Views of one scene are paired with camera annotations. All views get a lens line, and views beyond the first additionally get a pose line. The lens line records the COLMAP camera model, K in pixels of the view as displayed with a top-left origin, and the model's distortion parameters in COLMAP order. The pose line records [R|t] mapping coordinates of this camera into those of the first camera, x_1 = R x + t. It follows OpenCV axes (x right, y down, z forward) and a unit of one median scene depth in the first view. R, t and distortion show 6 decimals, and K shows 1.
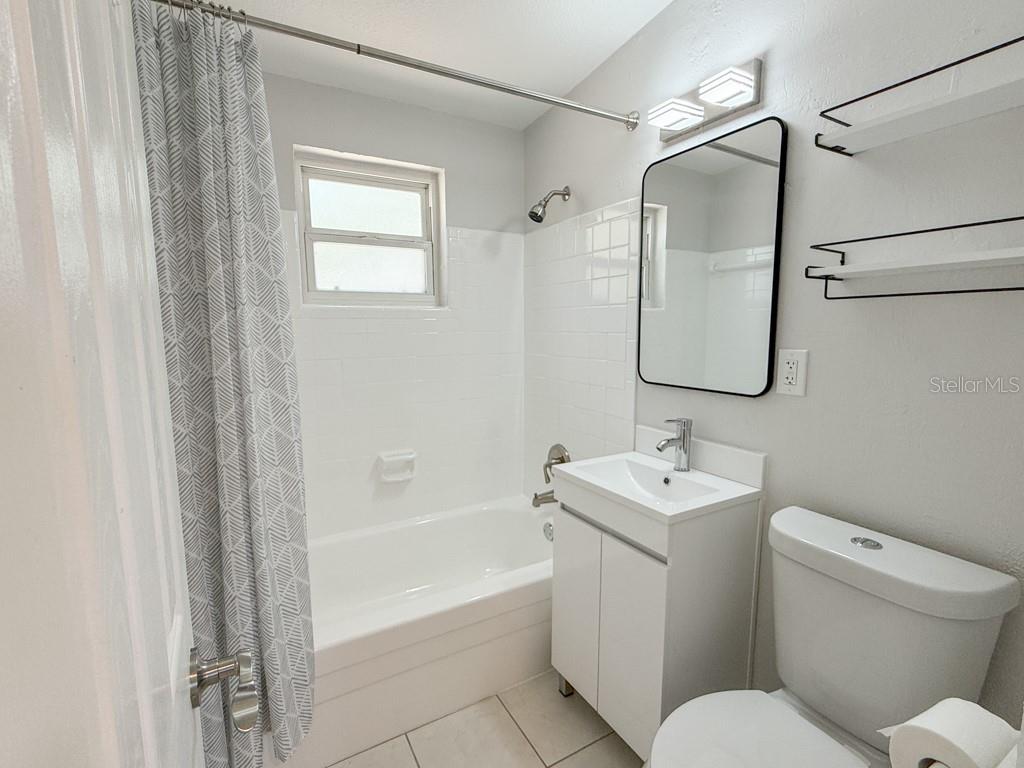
lens RADIAL K [[475.3, 0, 503.1], [0, 475.3, 385.7], [0, 0, 1]] dist [0.003111, -0.000691]
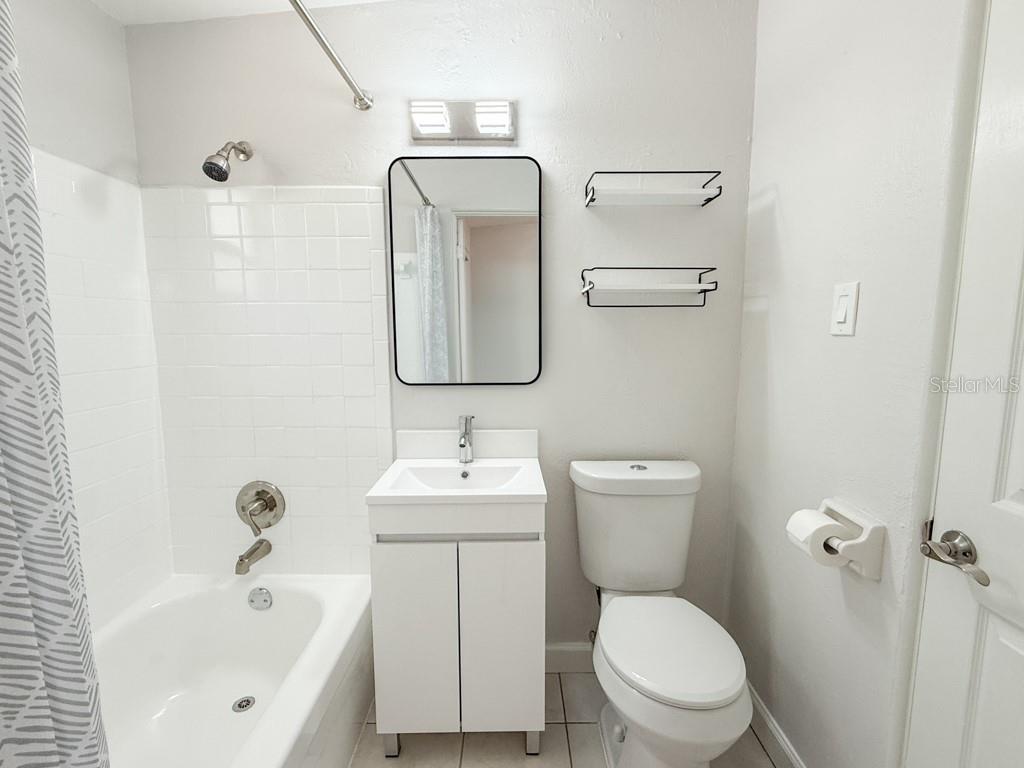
lens RADIAL K [[475.3, 0, 507.9], [0, 475.3, 389.0], [0, 0, 1]] dist [0.003111, -0.000691]
pose [[0.490604, -0.102792, 0.865298, -0.470438], [0.108898, 0.992465, 0.056156, -0.032553], [-0.864551, 0.066679, 0.498102, 0.374431]]
